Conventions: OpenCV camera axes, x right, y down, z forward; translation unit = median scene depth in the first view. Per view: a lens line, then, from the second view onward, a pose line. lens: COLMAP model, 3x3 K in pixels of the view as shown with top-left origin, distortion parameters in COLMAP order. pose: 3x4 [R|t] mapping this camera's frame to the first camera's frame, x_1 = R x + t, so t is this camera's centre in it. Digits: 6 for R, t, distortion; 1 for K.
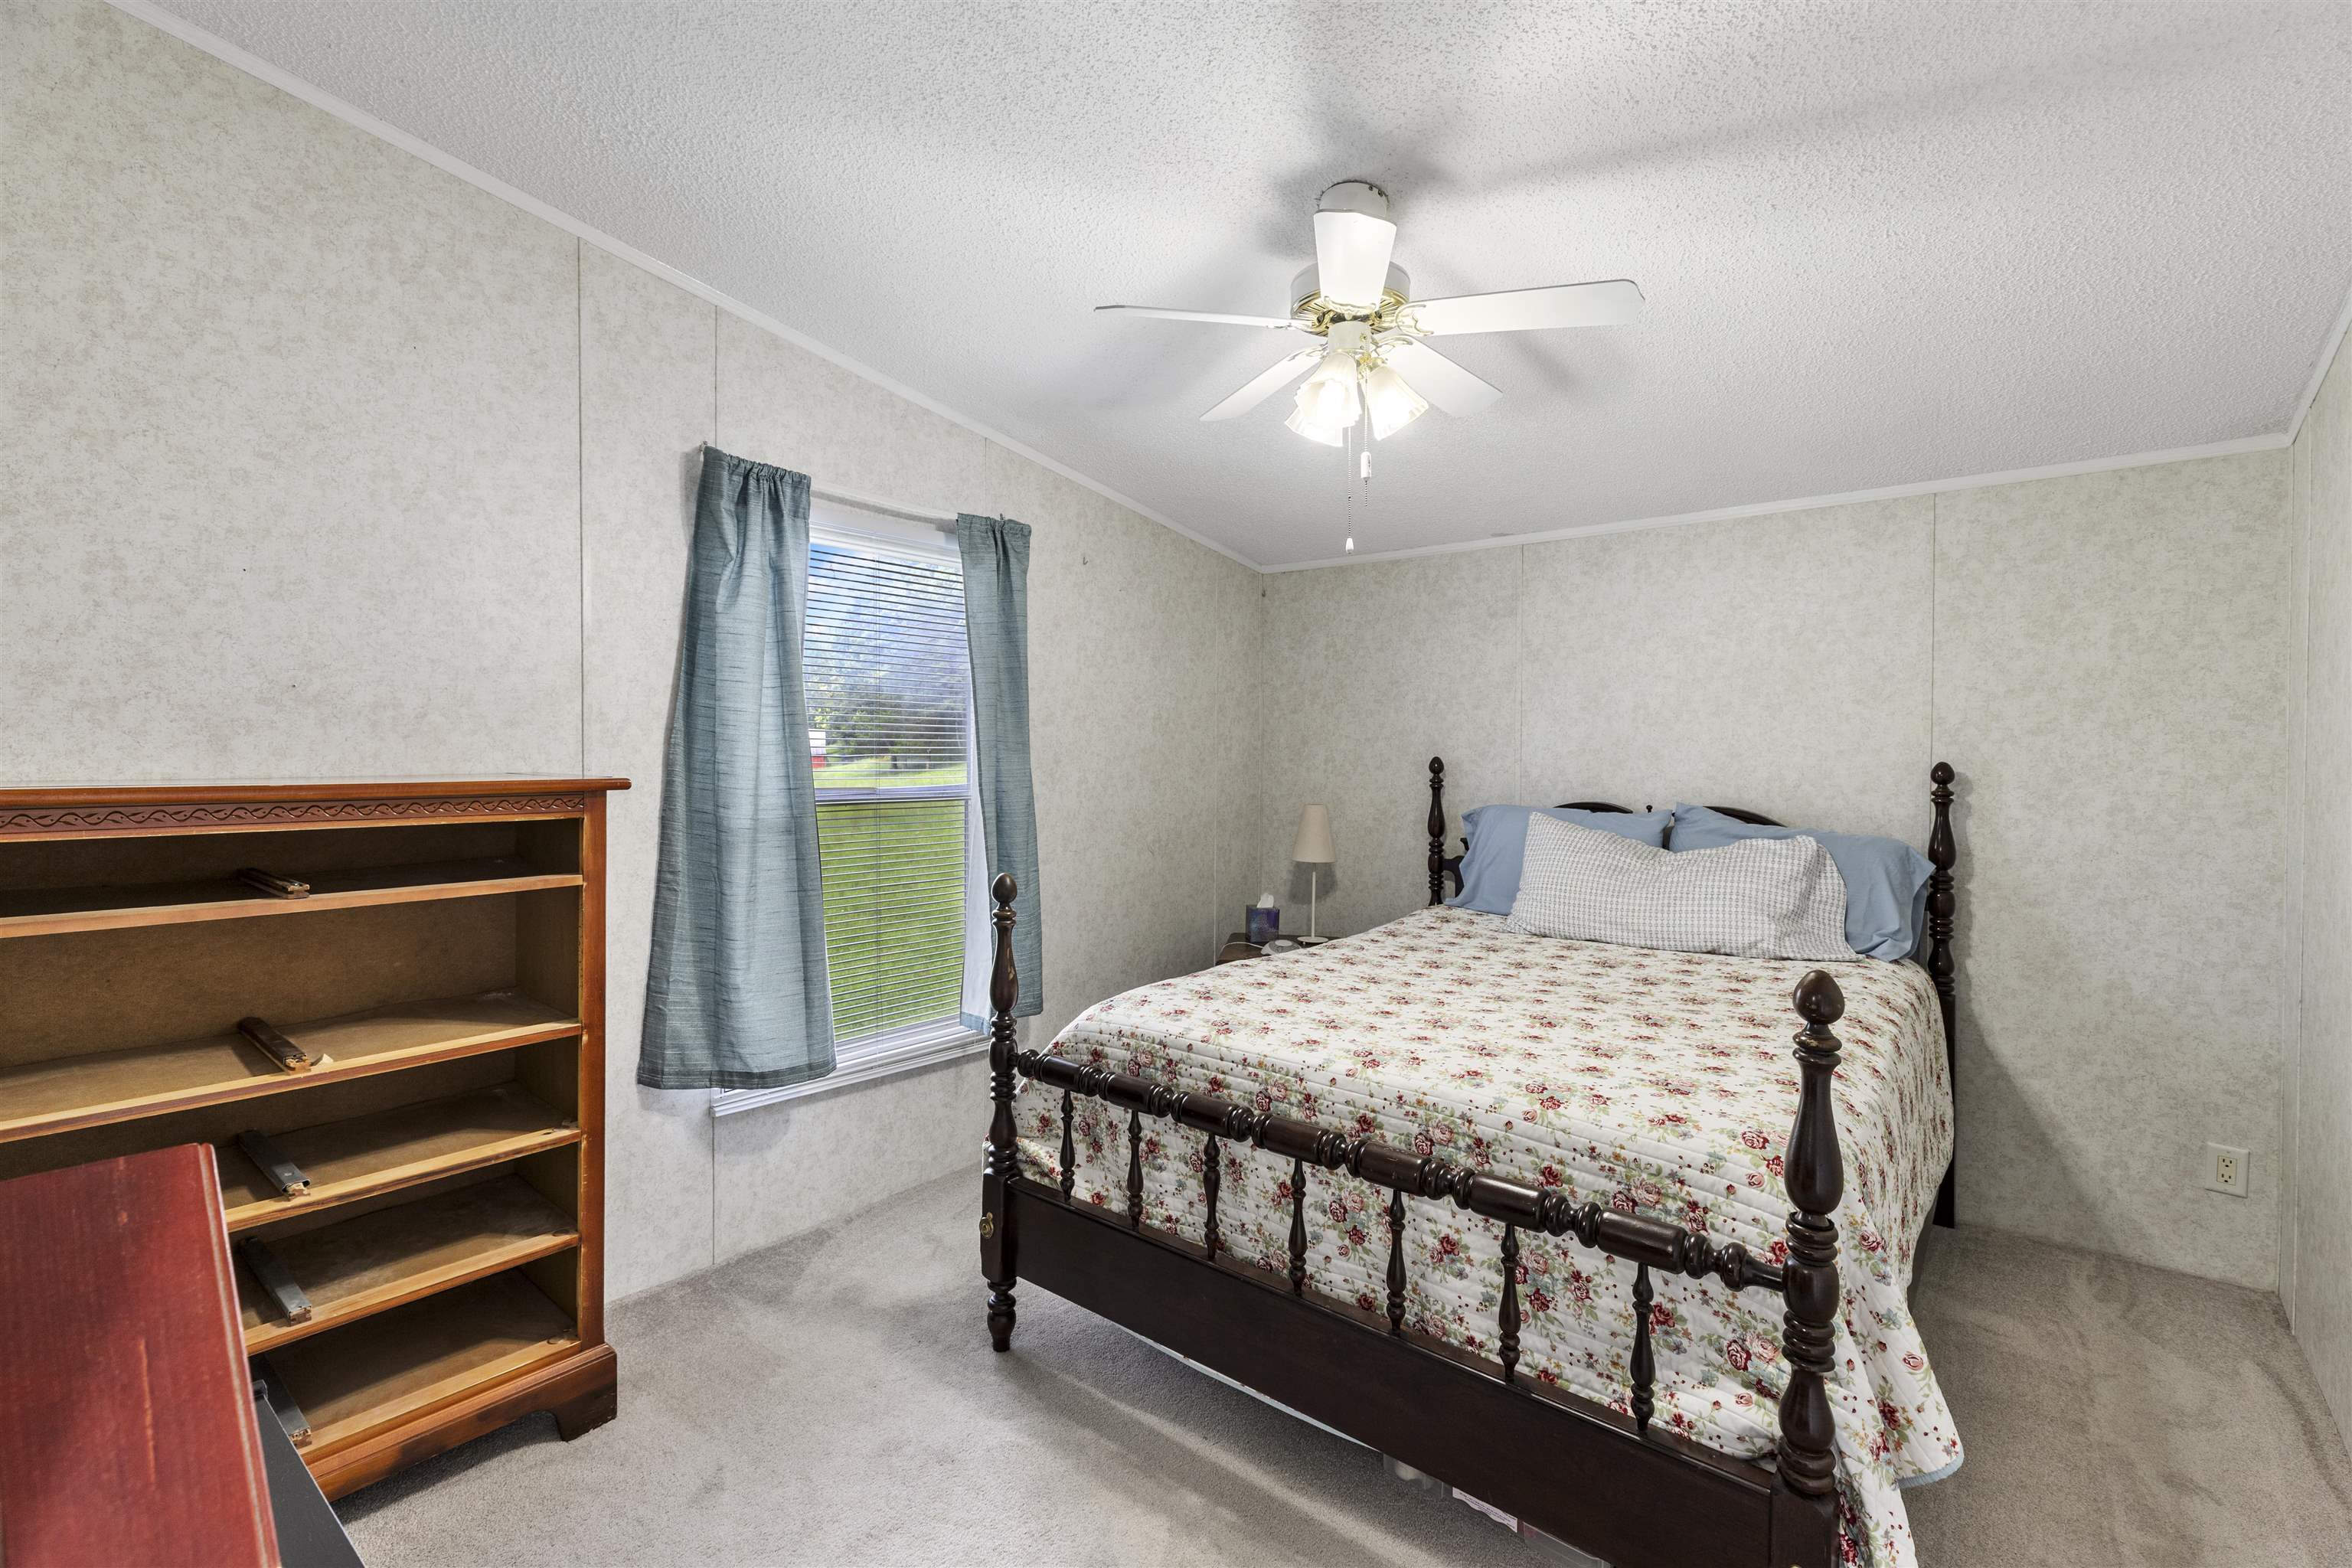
lens RADIAL K [[1064.8, 0, 1173.5], [0, 1064.8, 746.5], [0, 0, 1]] dist [0.002081, -0.000570]
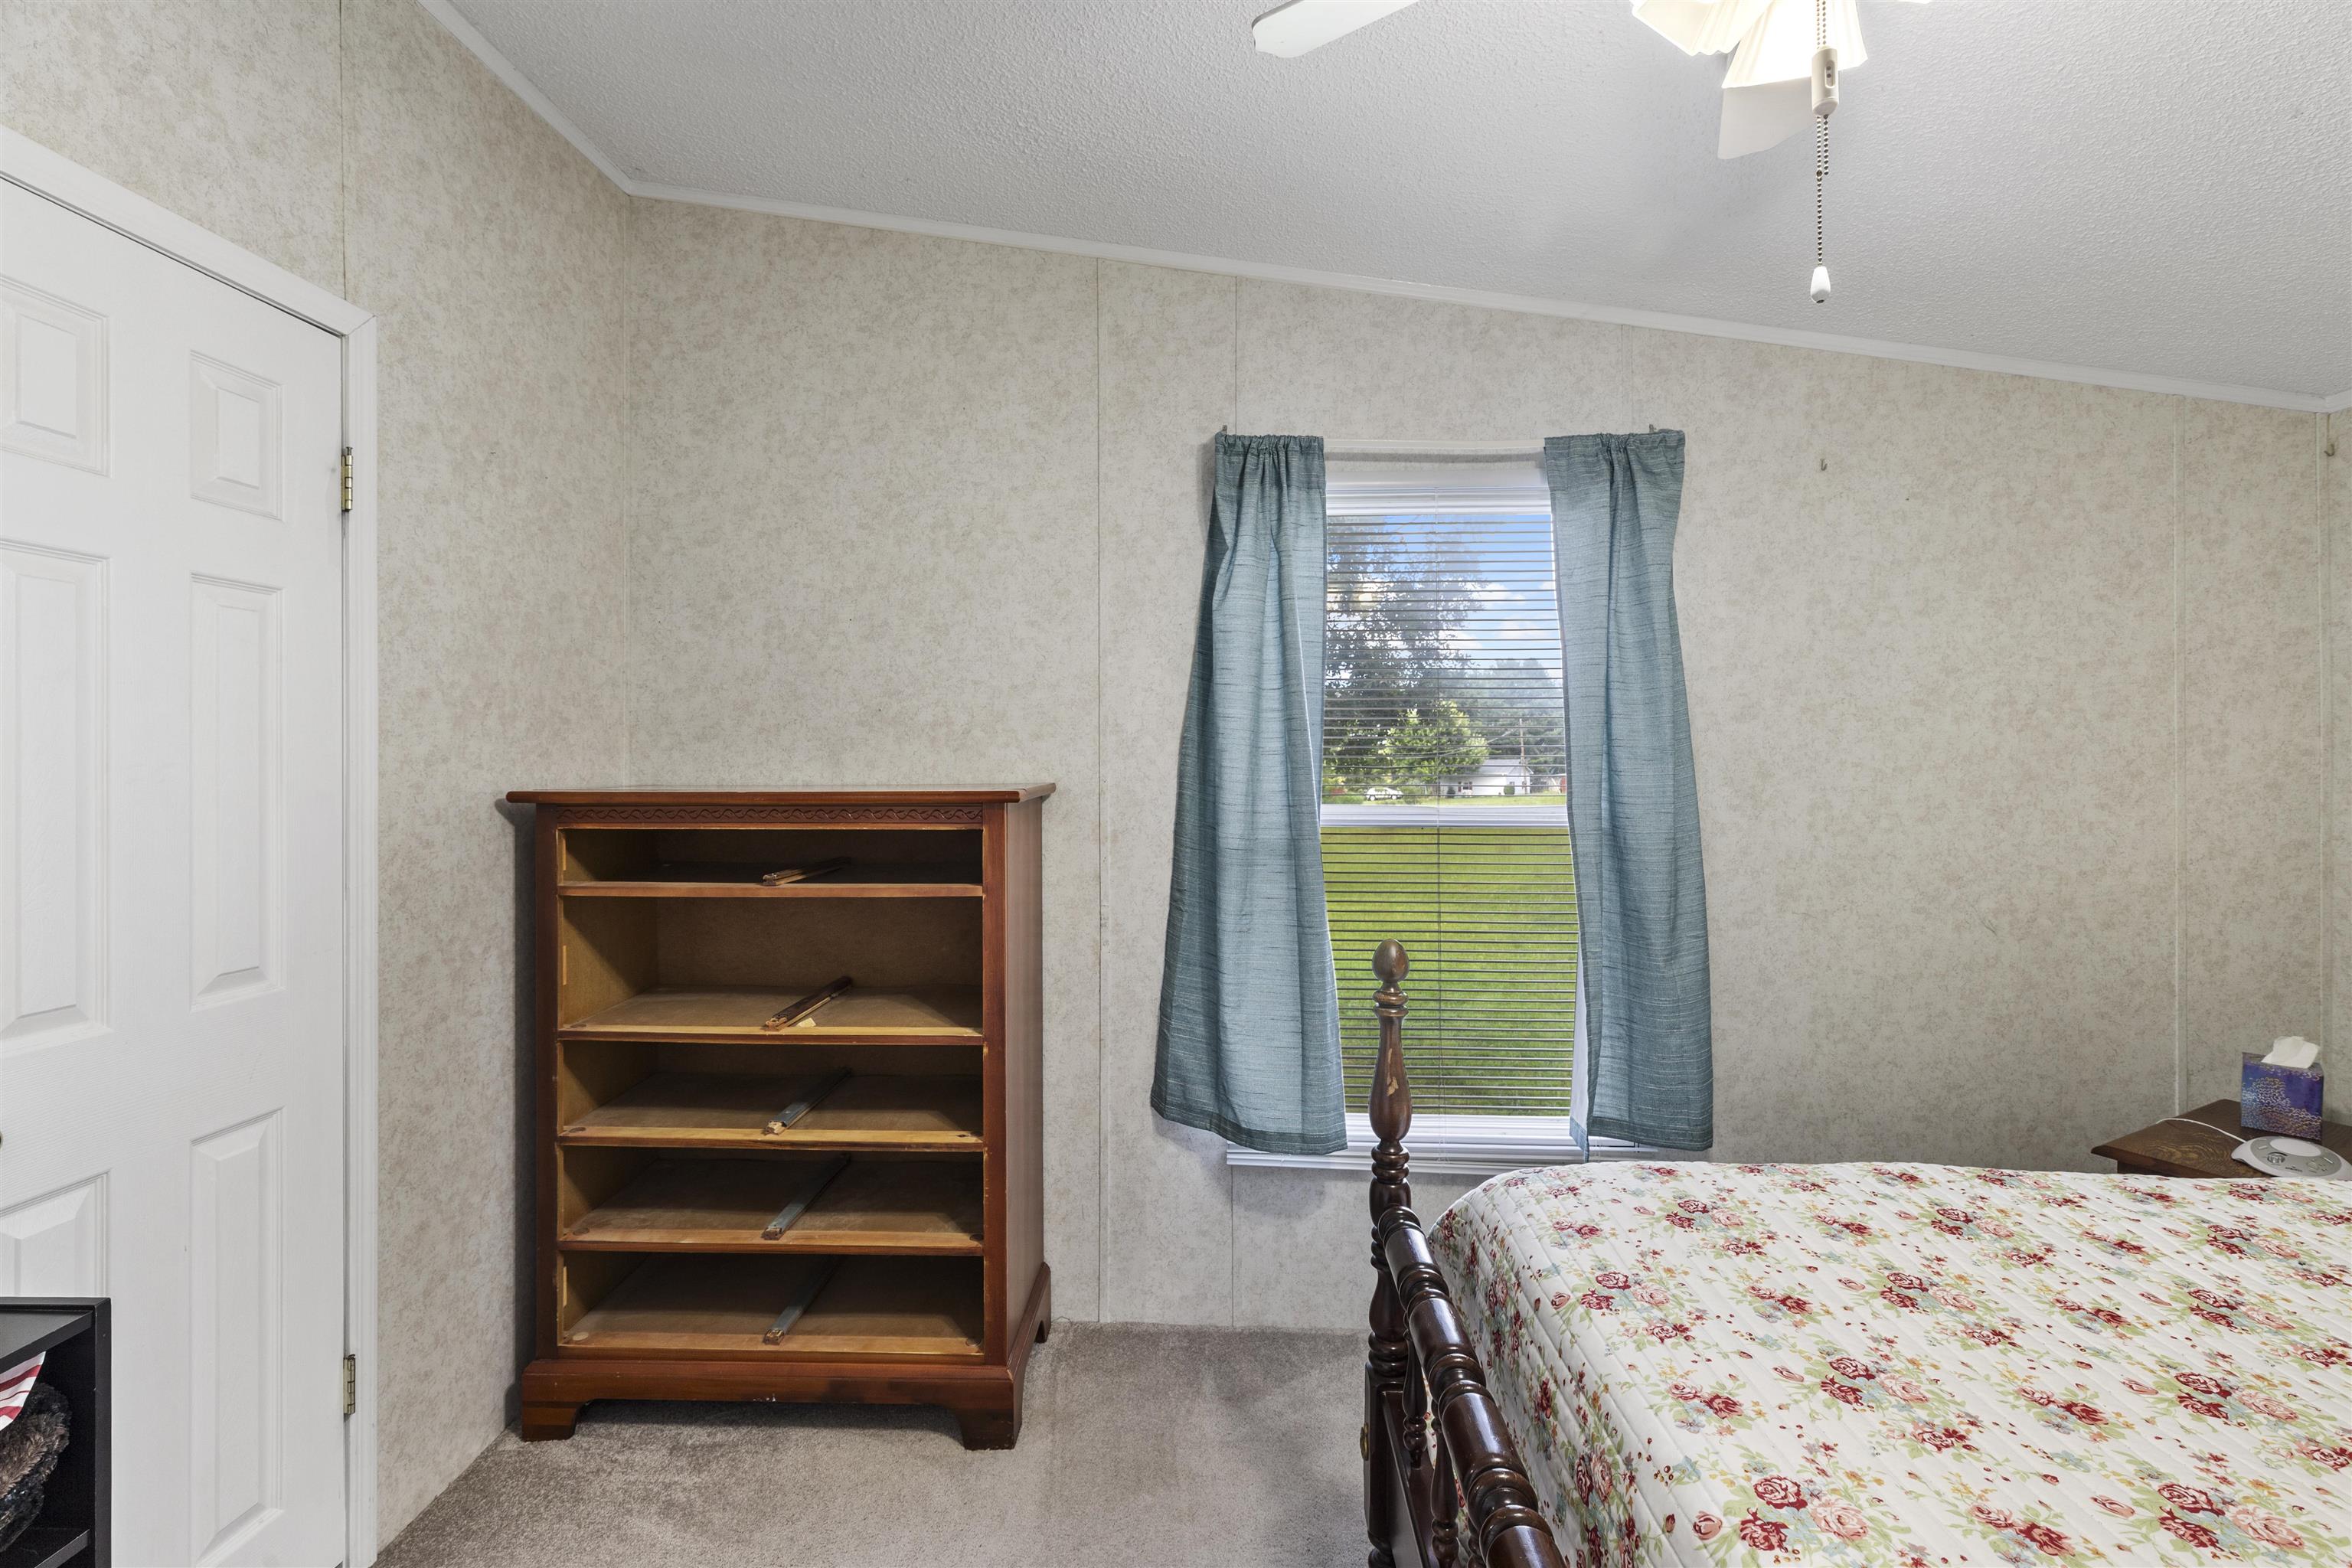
lens RADIAL K [[1064.8, 0, 1173.5], [0, 1064.8, 746.5], [0, 0, 1]] dist [0.002081, -0.000570]
pose [[0.599483, -0.013451, -0.800275, 0.282376], [0.007732, 0.999909, -0.011014, 0.000831], [0.800350, 0.000415, 0.599533, 0.429112]]
